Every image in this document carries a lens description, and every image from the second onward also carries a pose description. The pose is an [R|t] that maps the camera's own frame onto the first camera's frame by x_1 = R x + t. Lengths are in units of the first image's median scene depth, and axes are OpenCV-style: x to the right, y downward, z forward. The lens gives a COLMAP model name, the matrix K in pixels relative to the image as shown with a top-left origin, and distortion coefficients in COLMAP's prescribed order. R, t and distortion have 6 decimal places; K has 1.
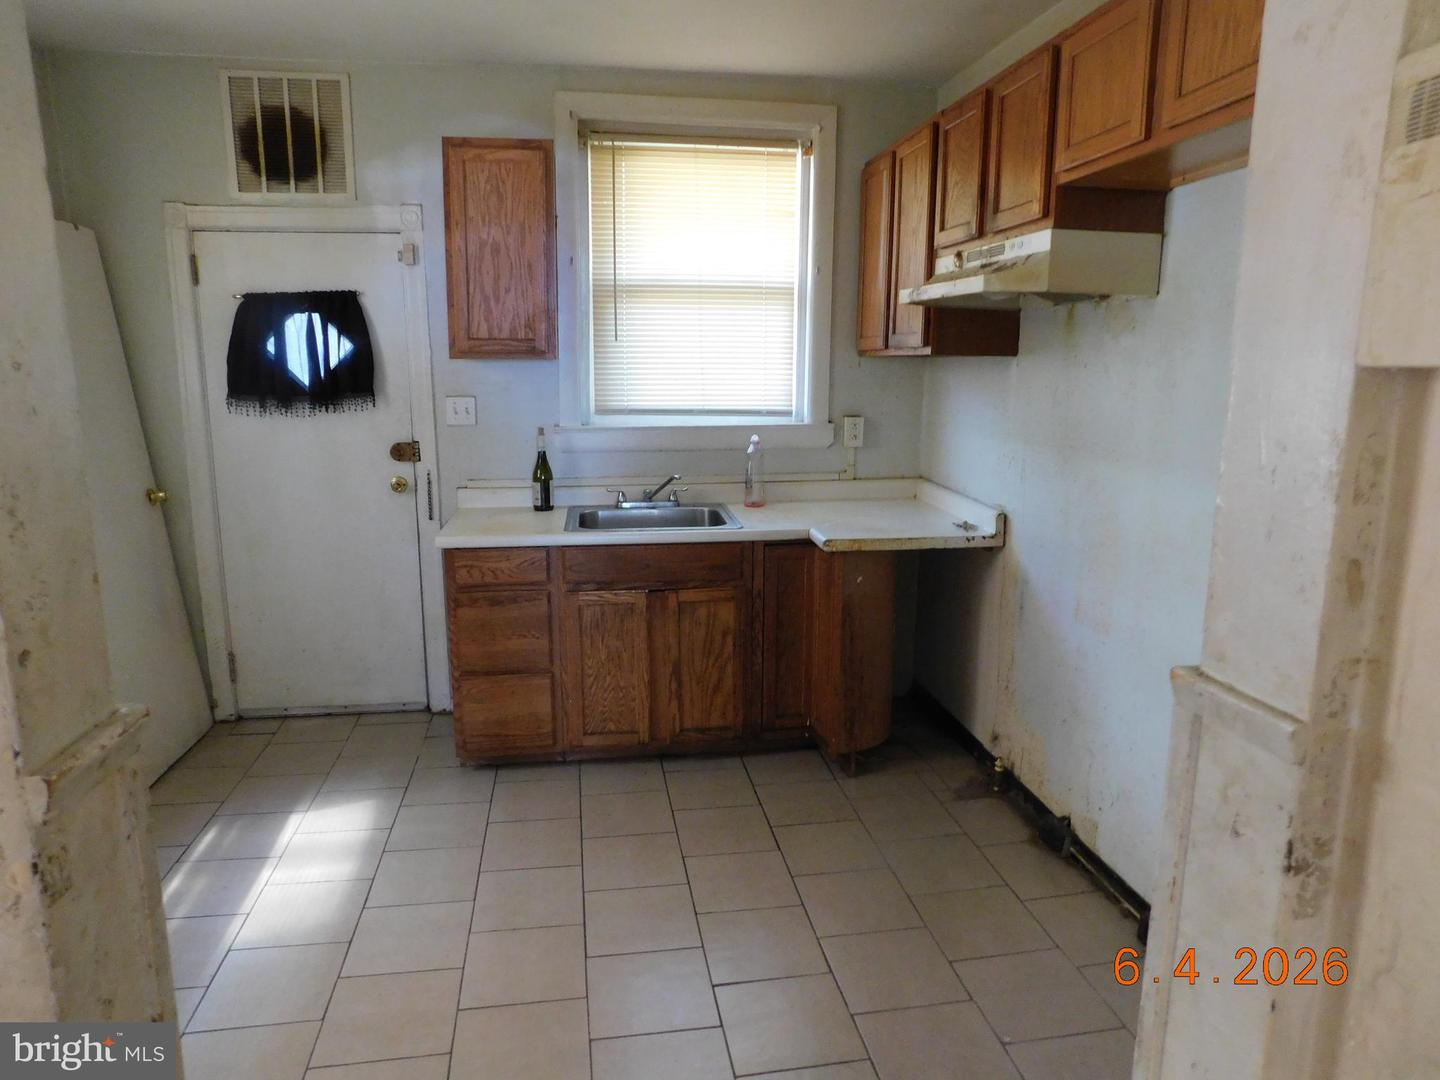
lens RADIAL K [[955.8, 0, 720.0], [0, 955.8, 540.0], [0, 0, 1]] dist [-0.080222, 0.057006]
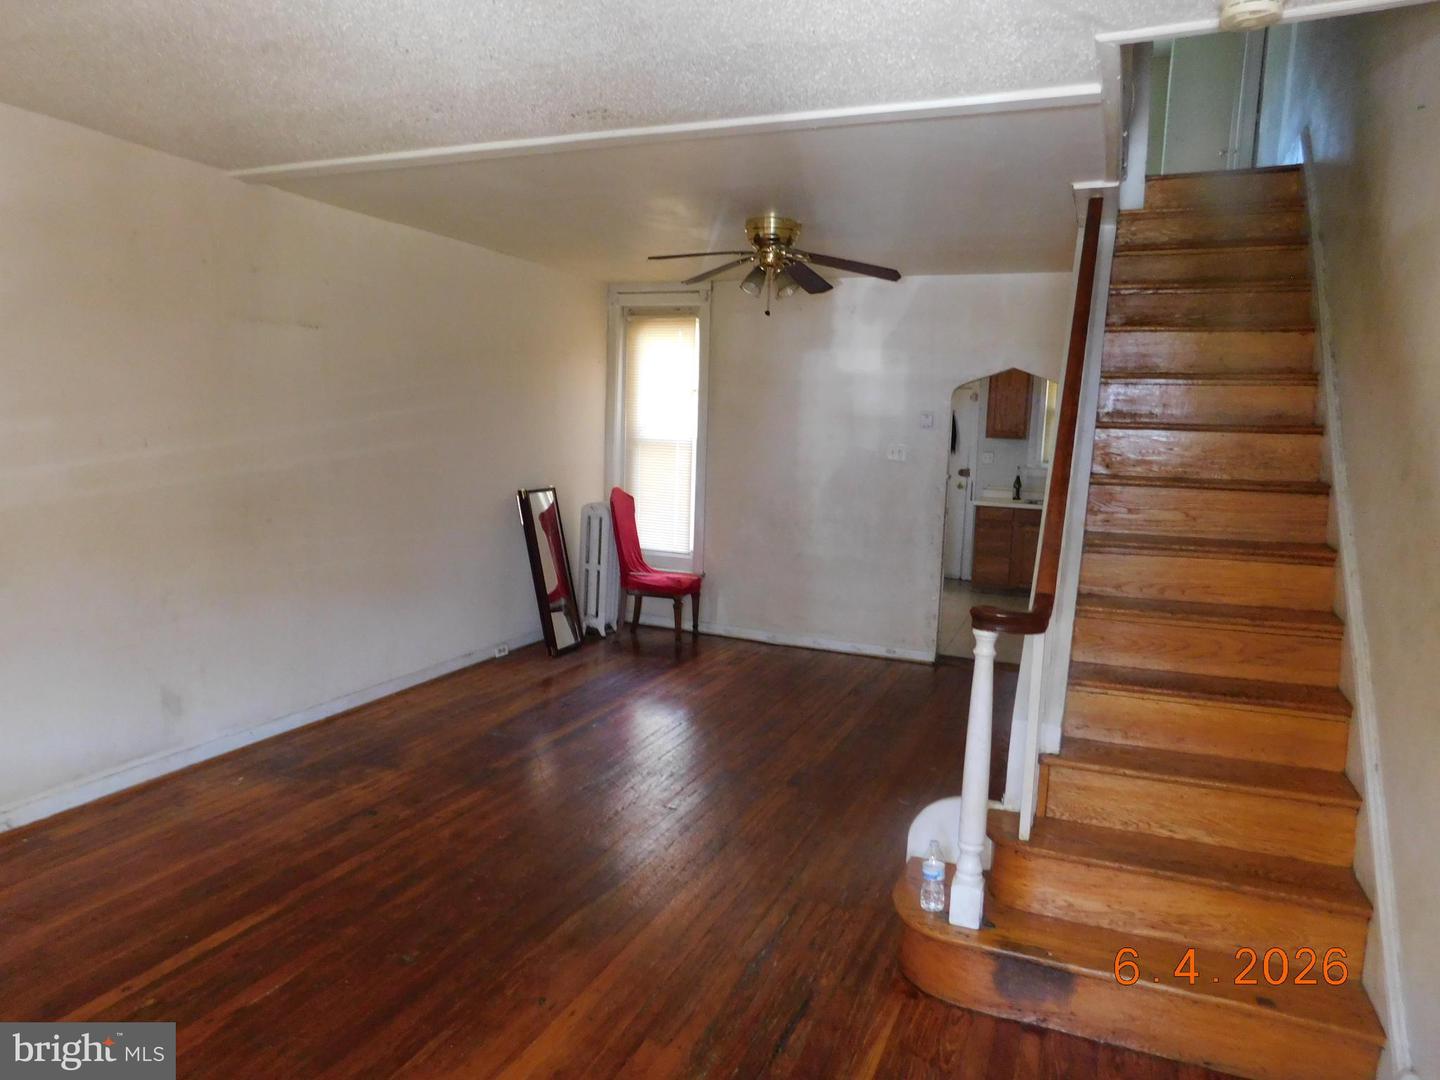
lens RADIAL K [[969.0, 0, 720.5], [0, 969.0, 533.6], [0, 0, 1]] dist [-0.065064, 0.061060]
pose [[0.856539, 0.091460, -0.507913, 0.448828], [-0.132069, 0.990245, -0.044406, 0.277062], [0.498897, 0.105115, 0.860263, -1.574784]]
